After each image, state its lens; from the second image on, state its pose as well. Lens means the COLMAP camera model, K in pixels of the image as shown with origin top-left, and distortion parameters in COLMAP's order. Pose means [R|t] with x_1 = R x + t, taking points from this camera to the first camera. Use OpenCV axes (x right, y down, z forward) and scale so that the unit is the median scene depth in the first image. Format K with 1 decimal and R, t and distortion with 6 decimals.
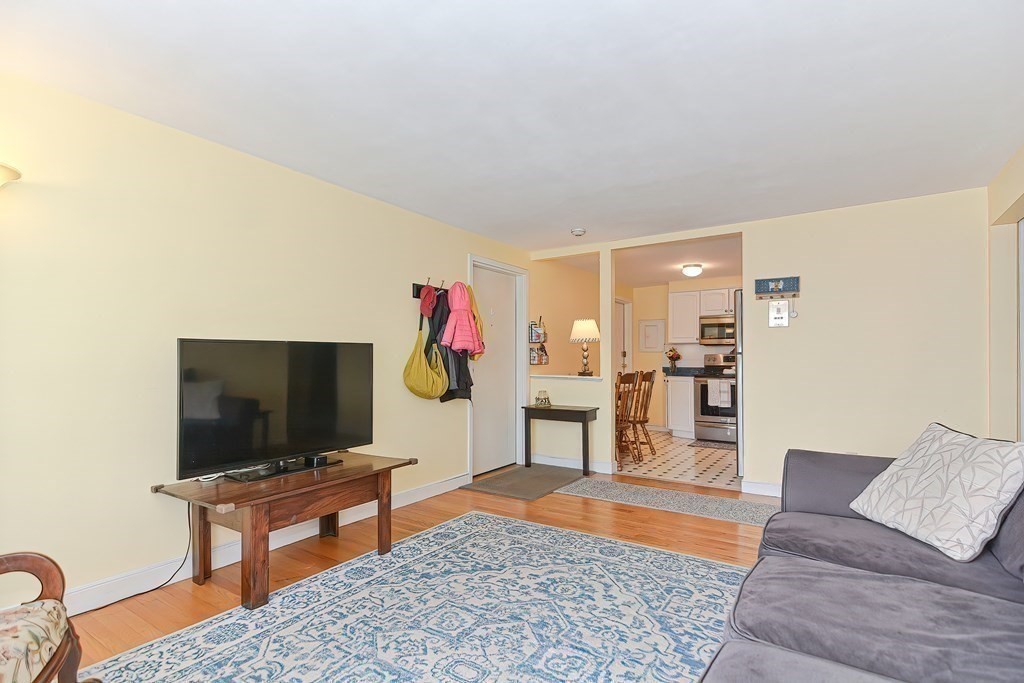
lens RADIAL K [[496.1, 0, 505.1], [0, 496.1, 350.1], [0, 0, 1]] dist [0.010434, -0.005683]
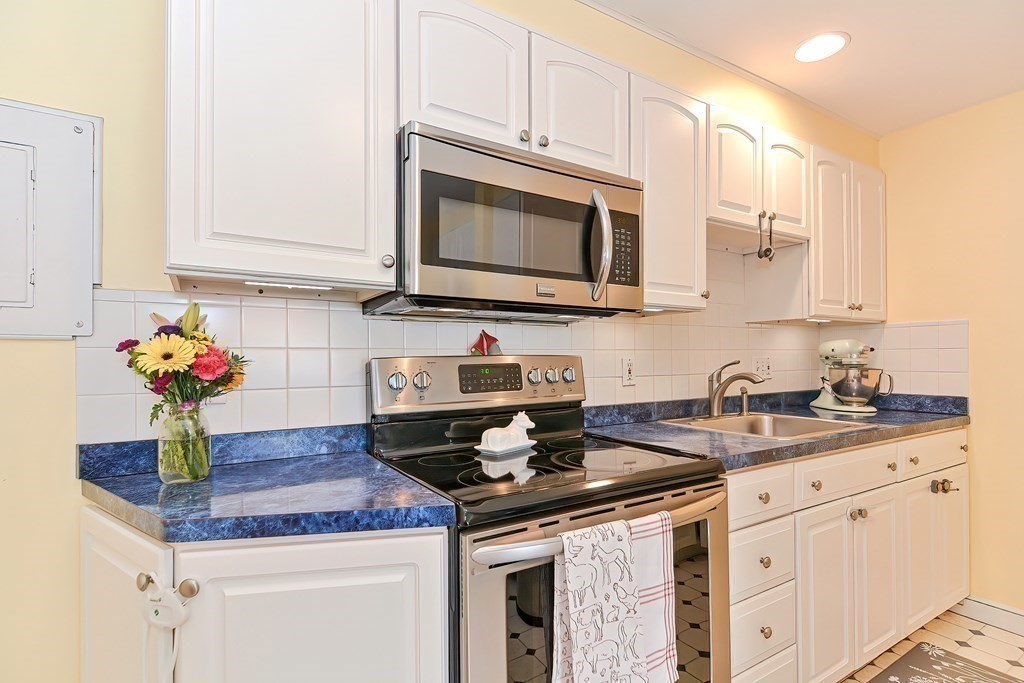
lens RADIAL K [[496.1, 0, 509.6], [0, 496.1, 348.3], [0, 0, 1]] dist [0.010434, -0.005683]
pose [[0.420039, 0.007156, 0.907478, 0.247289], [-0.013114, 0.999912, -0.001815, 0.005167], [-0.907411, -0.011138, 0.420096, 0.864925]]
